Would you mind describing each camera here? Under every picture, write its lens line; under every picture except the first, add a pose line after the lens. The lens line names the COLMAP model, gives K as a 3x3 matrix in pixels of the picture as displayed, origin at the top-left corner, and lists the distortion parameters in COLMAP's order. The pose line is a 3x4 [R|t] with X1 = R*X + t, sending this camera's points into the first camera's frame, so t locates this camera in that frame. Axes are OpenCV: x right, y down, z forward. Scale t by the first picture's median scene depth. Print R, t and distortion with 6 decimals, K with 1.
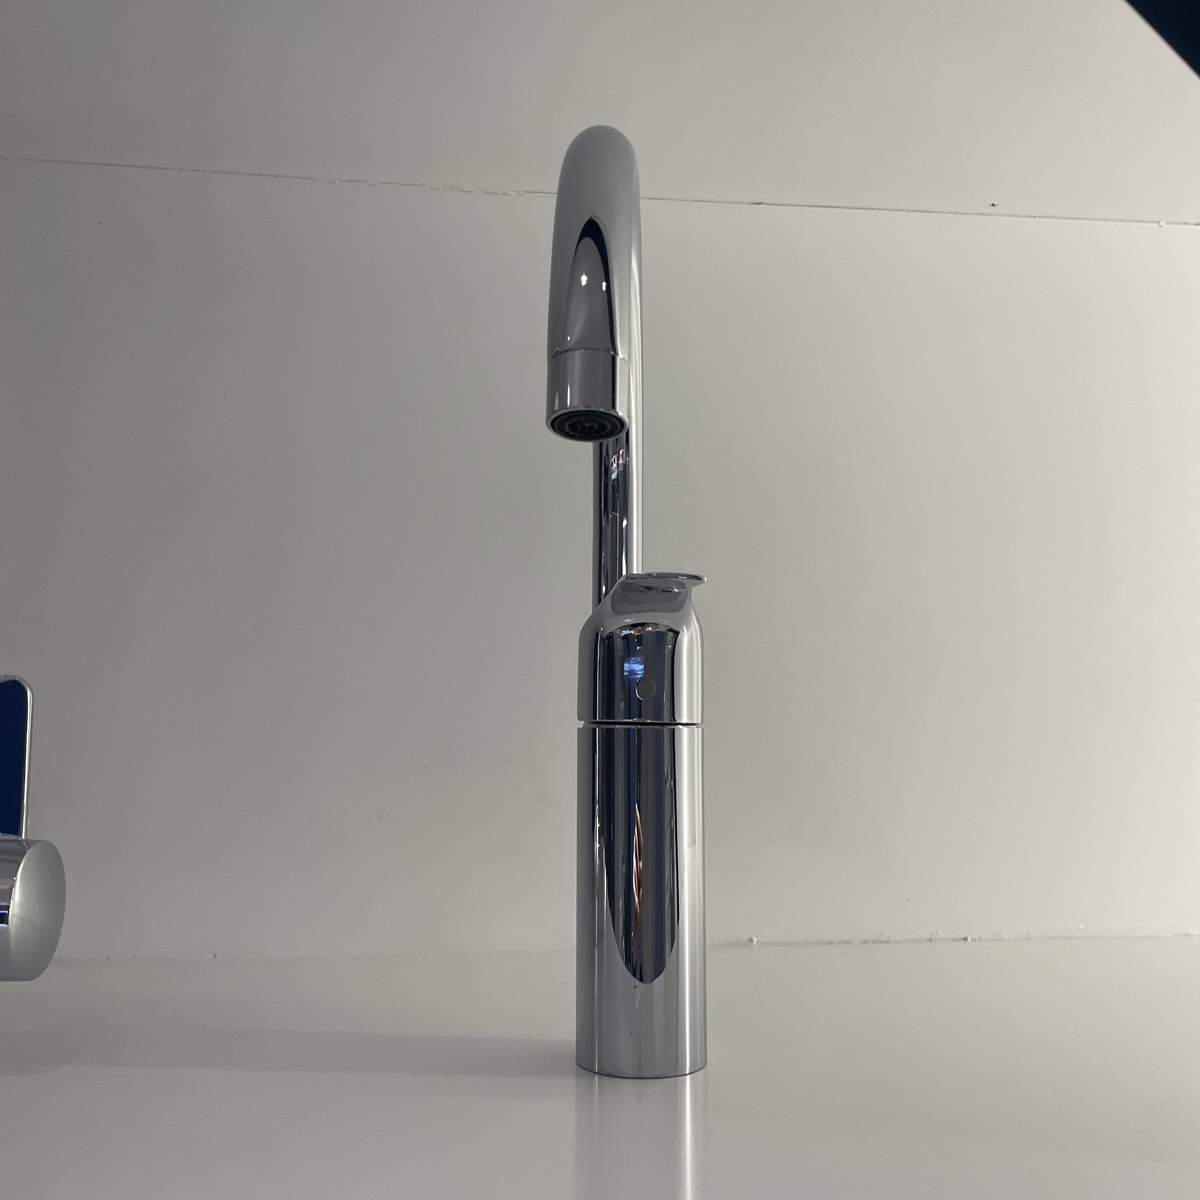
lens RADIAL K [[1184.0, 0, 600.0], [0, 1184.0, 600.0], [0, 0, 1]] dist [0.036249, -0.087251]
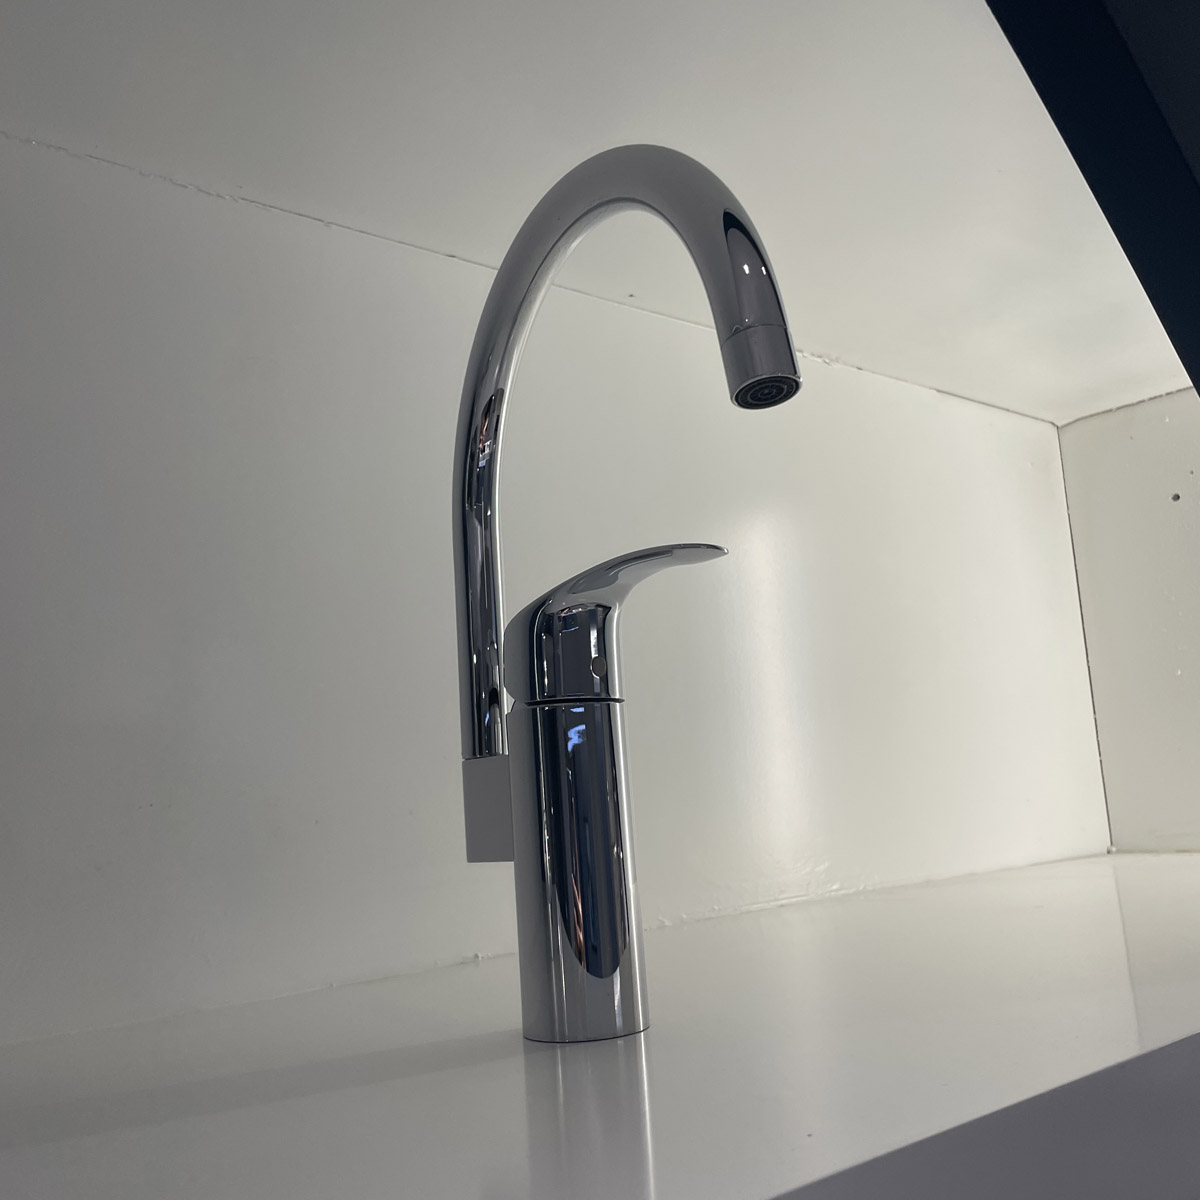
lens RADIAL K [[1172.1, 0, 619.8], [0, 1172.1, 586.3], [0, 0, 1]] dist [0.013237, -0.023971]
pose [[0.836555, 0.026974, 0.547219, -0.482165], [0.024436, 0.995957, -0.086450, 0.089279], [-0.547338, 0.085692, 0.832513, 0.102005]]
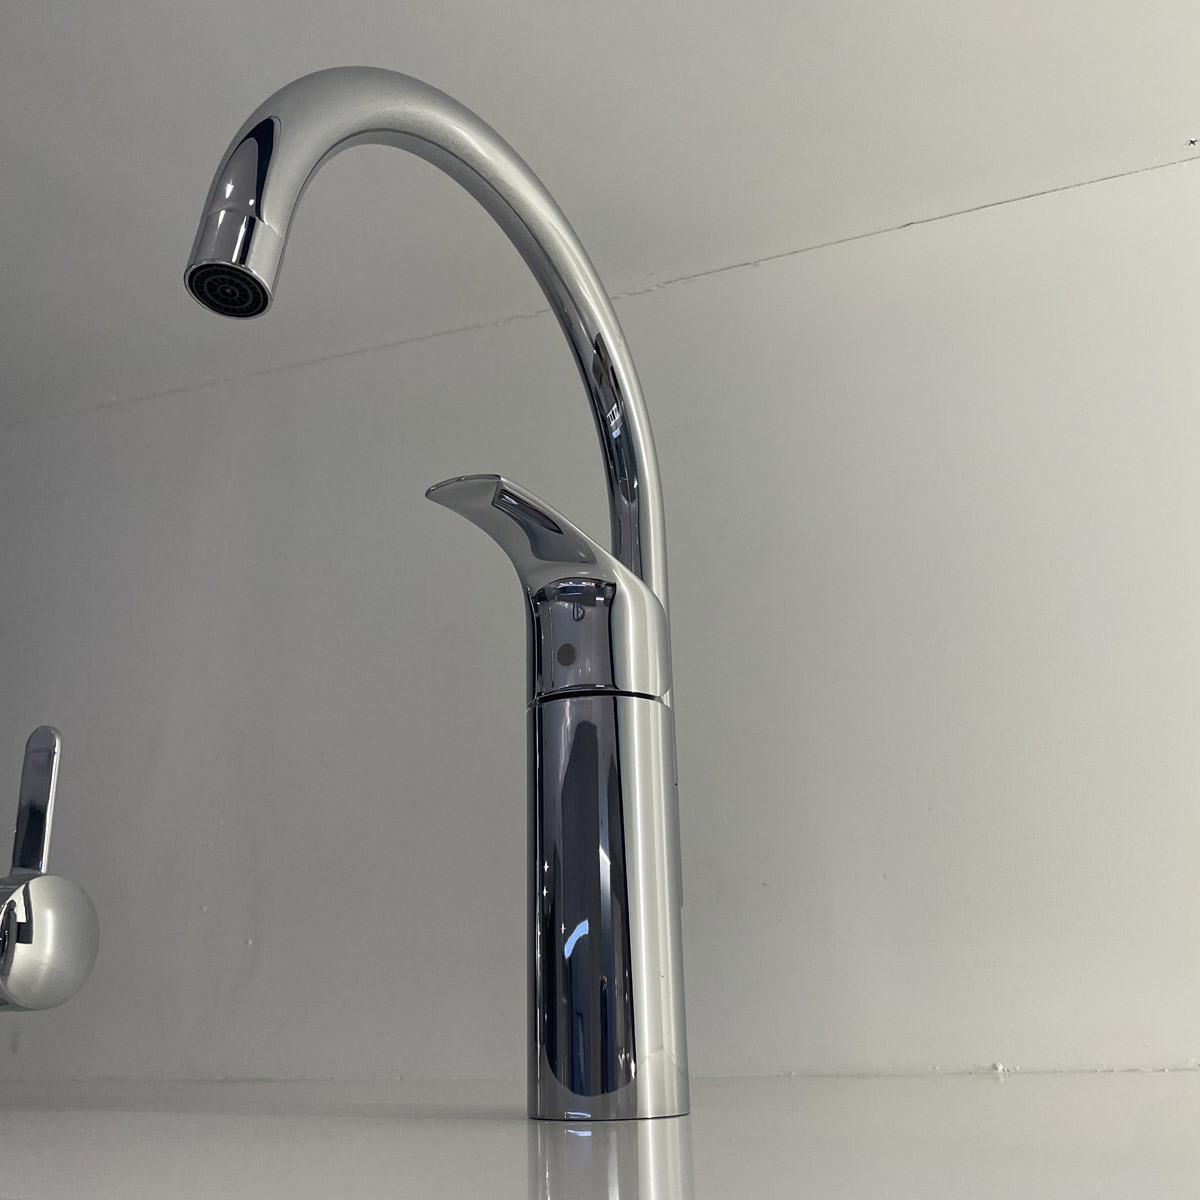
lens RADIAL K [[1184.0, 0, 600.0], [0, 1184.0, 600.0], [0, 0, 1]] dist [0.036249, -0.087251]
pose [[0.889230, -0.177906, -0.421448, 0.411967], [0.074557, 0.965324, -0.250180, 0.242669], [0.451343, 0.191046, 0.871660, 0.204380]]
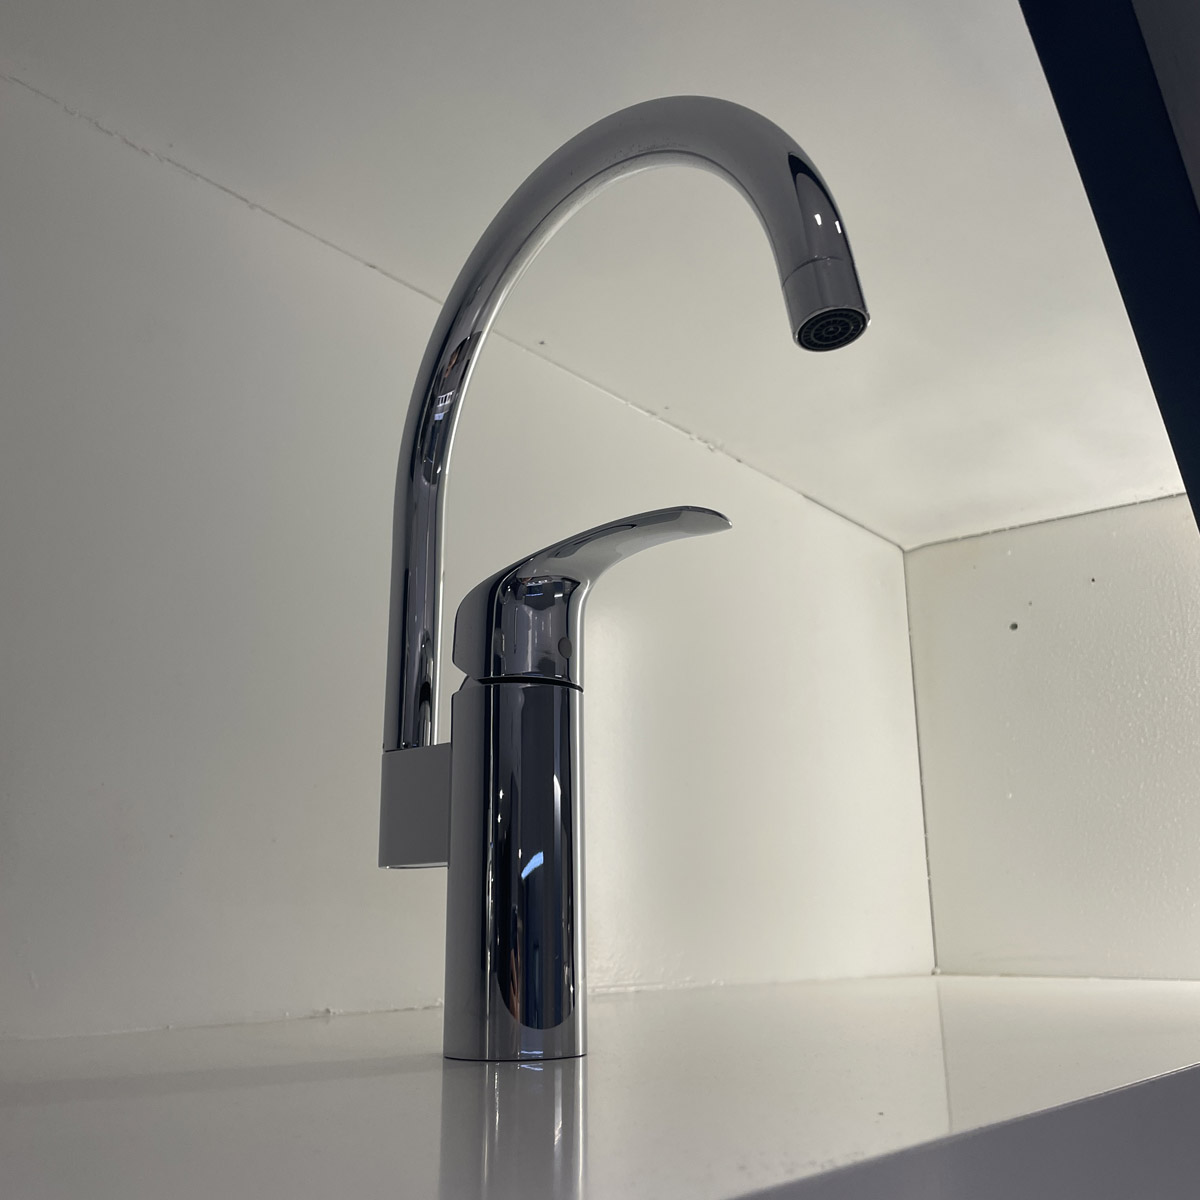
lens RADIAL K [[1184.0, 0, 600.0], [0, 1184.0, 600.0], [0, 0, 1]] dist [0.036249, -0.087251]
pose [[0.724700, 0.169468, 0.667900, -0.558605], [-0.048891, 0.979488, -0.195479, 0.214783], [-0.687328, 0.109009, 0.718121, 0.253844]]
